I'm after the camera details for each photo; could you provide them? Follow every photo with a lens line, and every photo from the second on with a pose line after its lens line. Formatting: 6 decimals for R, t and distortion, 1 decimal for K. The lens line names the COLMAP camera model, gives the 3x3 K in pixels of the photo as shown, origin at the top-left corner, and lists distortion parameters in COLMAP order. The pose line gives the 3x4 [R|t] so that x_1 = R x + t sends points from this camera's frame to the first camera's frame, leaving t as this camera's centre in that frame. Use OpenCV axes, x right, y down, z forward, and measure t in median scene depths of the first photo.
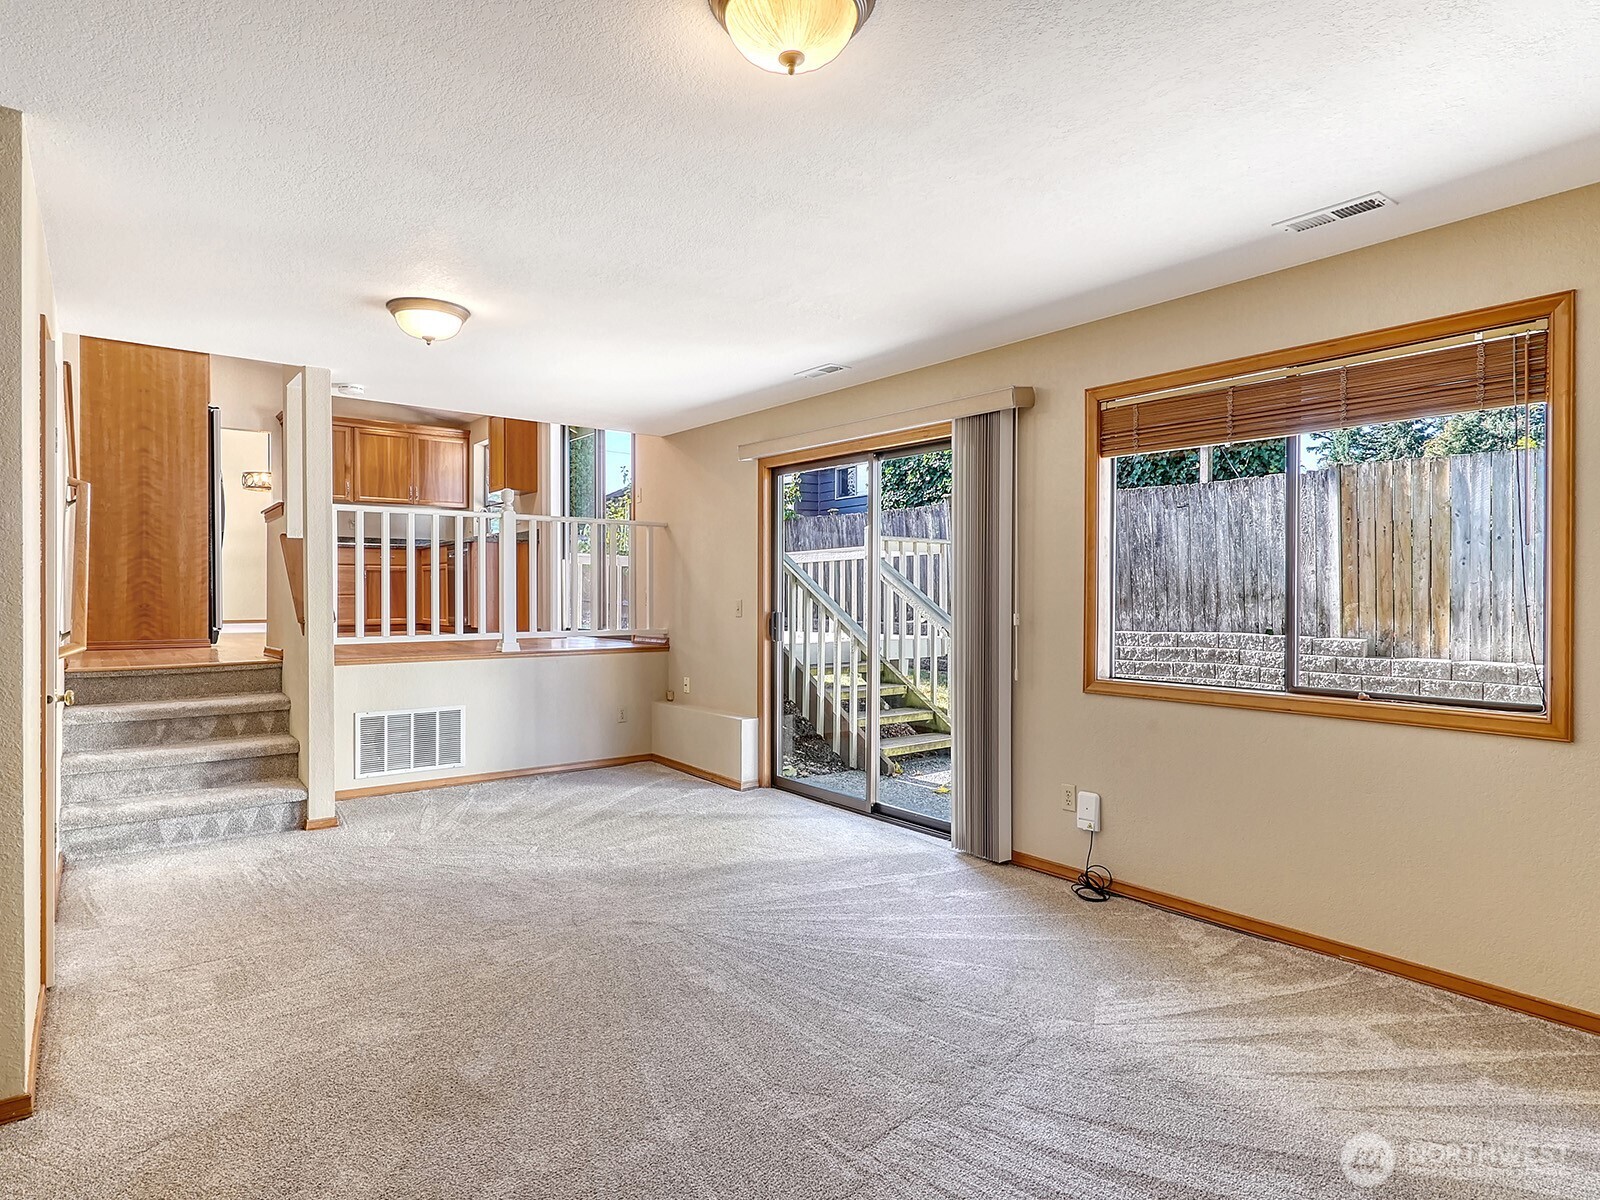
lens RADIAL K [[940.8, 0, 800.0], [0, 940.8, 600.0], [0, 0, 1]] dist [-0.000665, -0.000149]
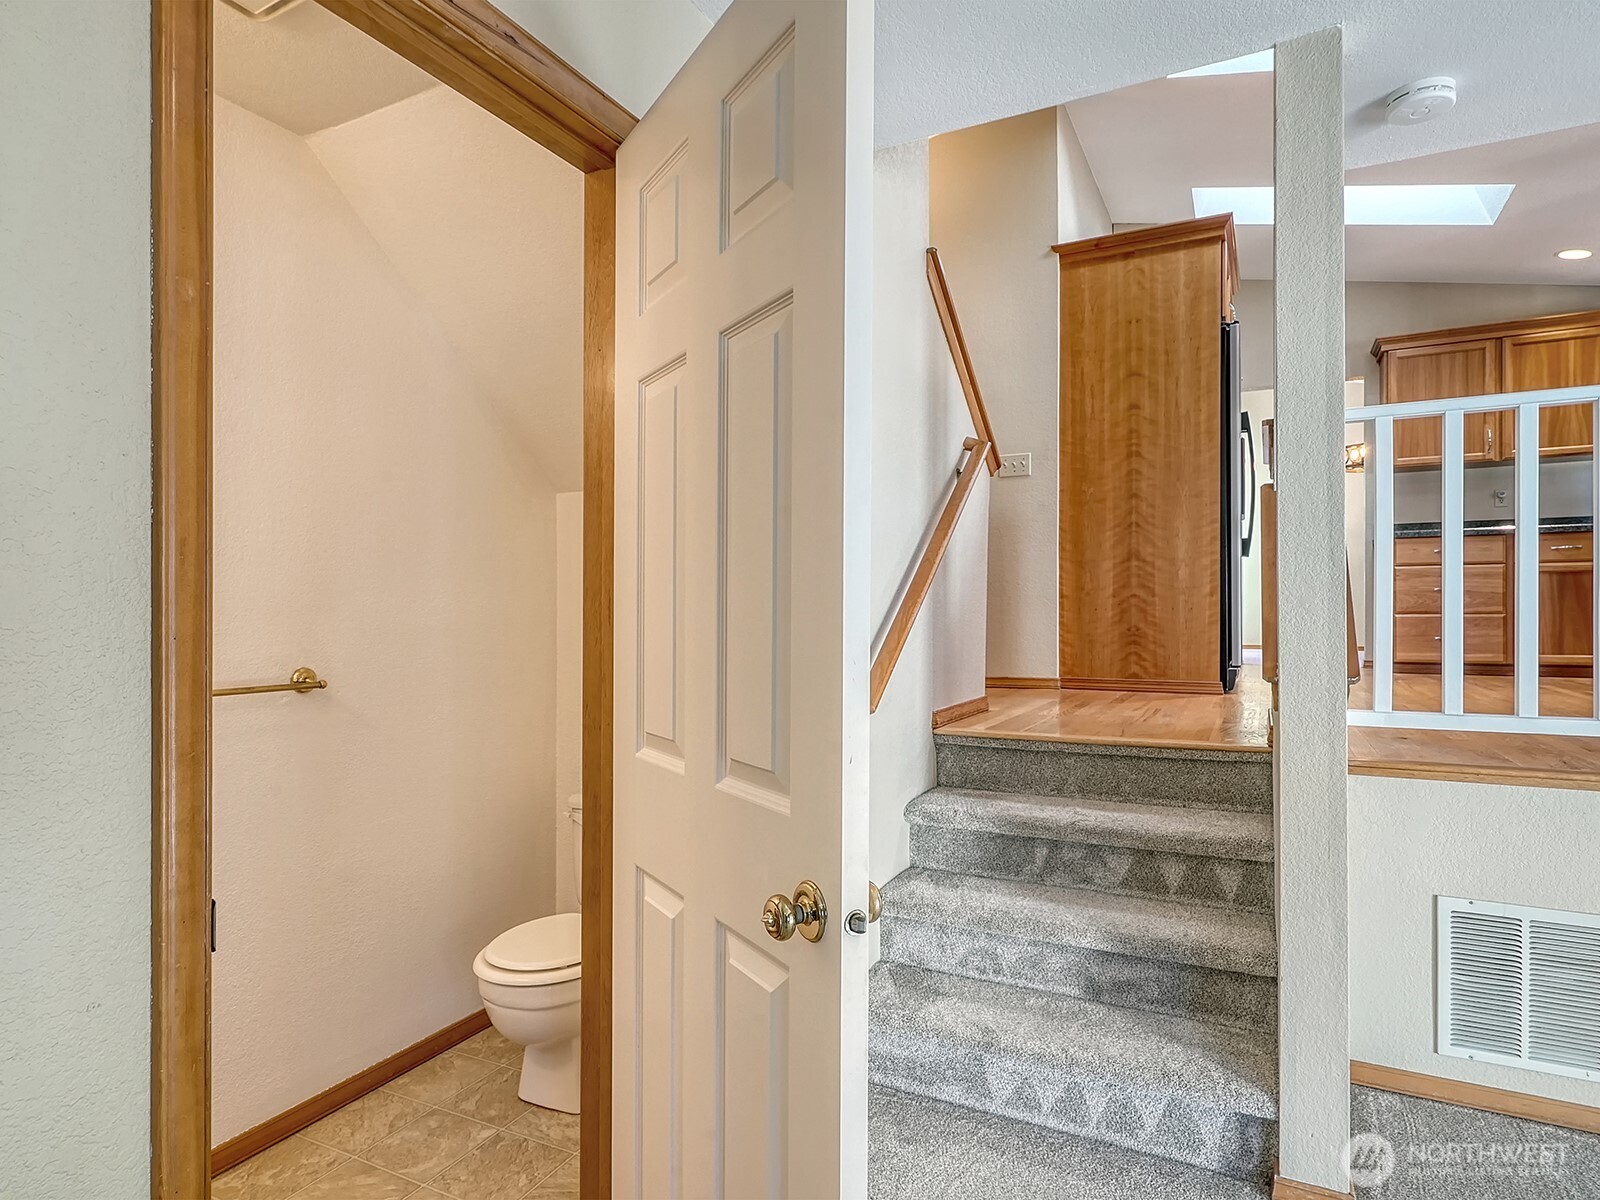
lens RADIAL K [[914.8, 0, 779.8], [0, 914.8, 610.9], [0, 0, 1]] dist [0.002839, 0.000624]
pose [[0.418420, -0.002384, -0.908250, -0.192831], [-0.006450, 0.999964, -0.005596, -0.002164], [0.908231, 0.008199, 0.418390, 0.482746]]
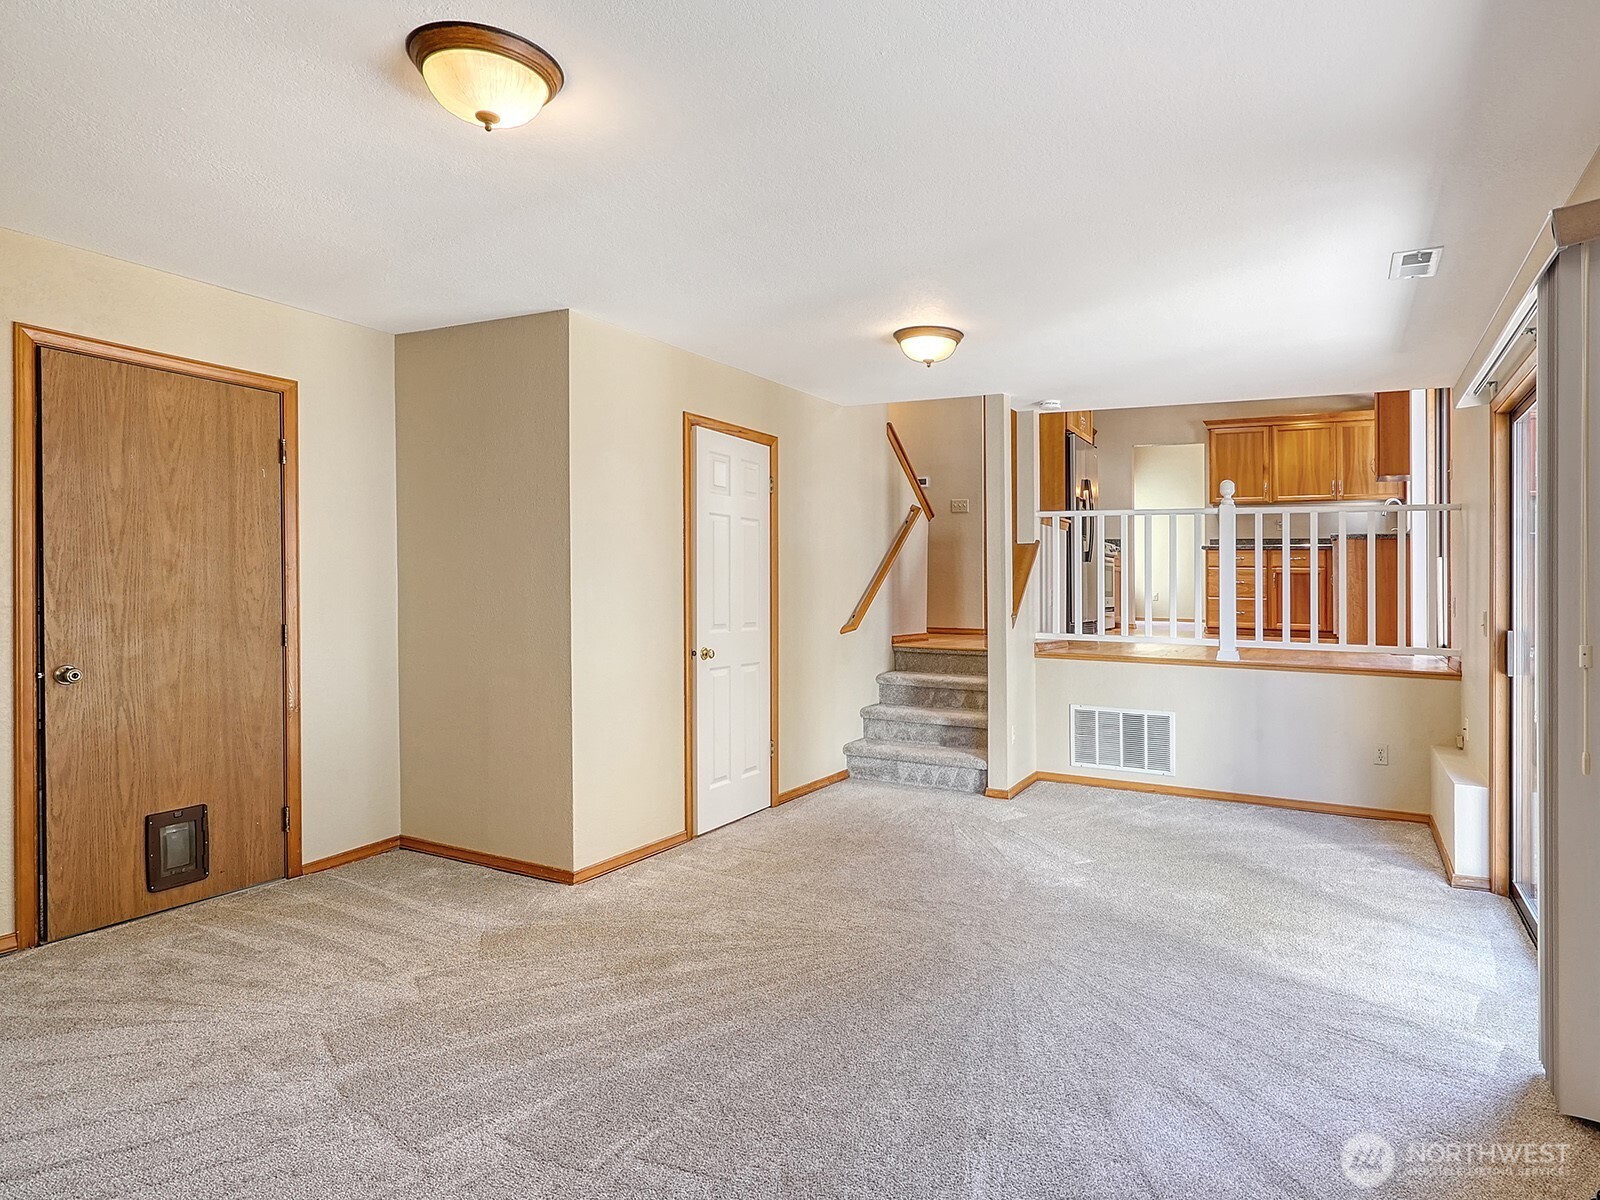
lens RADIAL K [[940.8, 0, 800.0], [0, 940.8, 600.0], [0, 0, 1]] dist [-0.000665, -0.000149]
pose [[0.401269, 0.022396, -0.915686, 0.323896], [-0.027822, 0.999538, 0.012254, -0.002655], [0.915538, 0.020559, 0.401707, 0.240840]]
